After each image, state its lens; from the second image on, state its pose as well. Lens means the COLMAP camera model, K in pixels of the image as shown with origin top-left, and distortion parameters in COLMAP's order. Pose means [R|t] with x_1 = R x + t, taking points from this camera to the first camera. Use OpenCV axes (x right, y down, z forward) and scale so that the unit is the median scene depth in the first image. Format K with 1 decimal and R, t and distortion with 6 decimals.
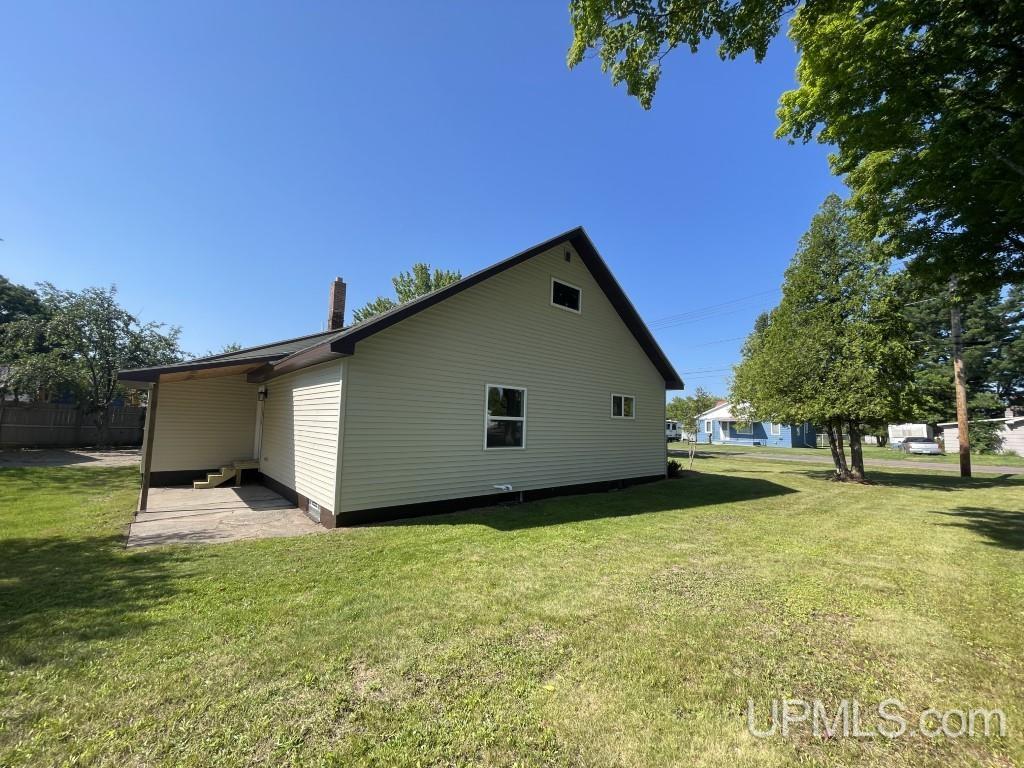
lens RADIAL K [[394.6, 0, 512.0], [0, 394.6, 384.0], [0, 0, 1]] dist [-0.000614, -0.000065]
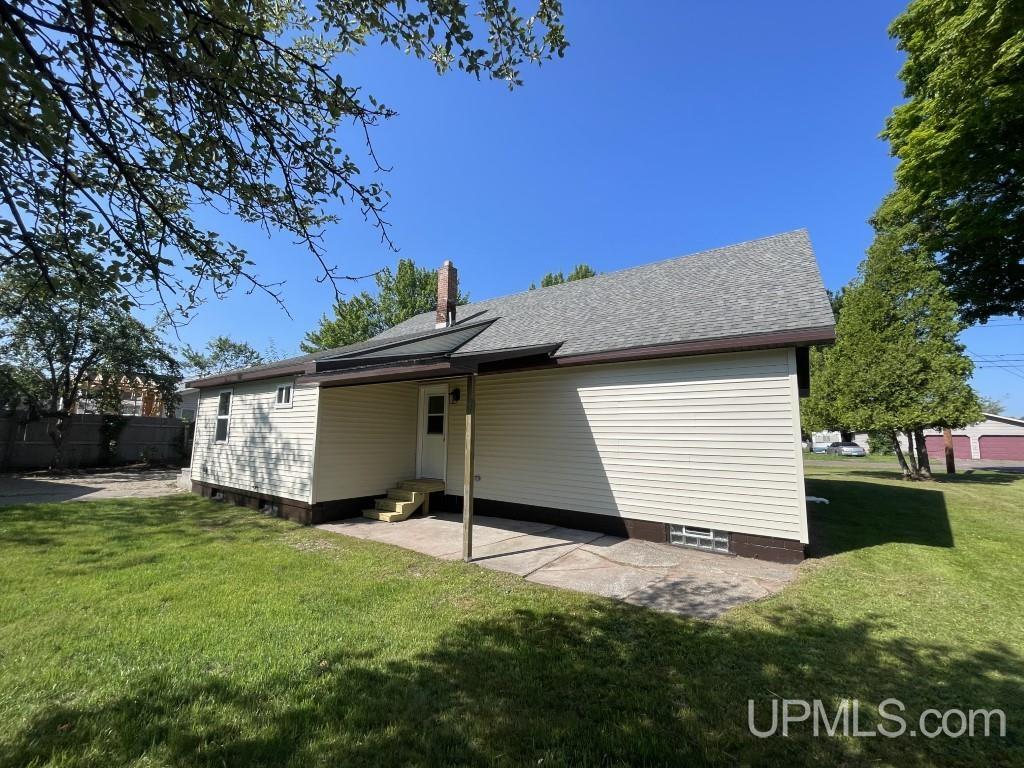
lens RADIAL K [[394.6, 0, 512.0], [0, 394.6, 384.0], [0, 0, 1]] dist [-0.000614, -0.000065]
pose [[0.973220, 0.020092, 0.228996, -0.736297], [-0.013815, 0.999484, -0.028982, 0.026195], [-0.229460, 0.025042, 0.972996, 0.217233]]
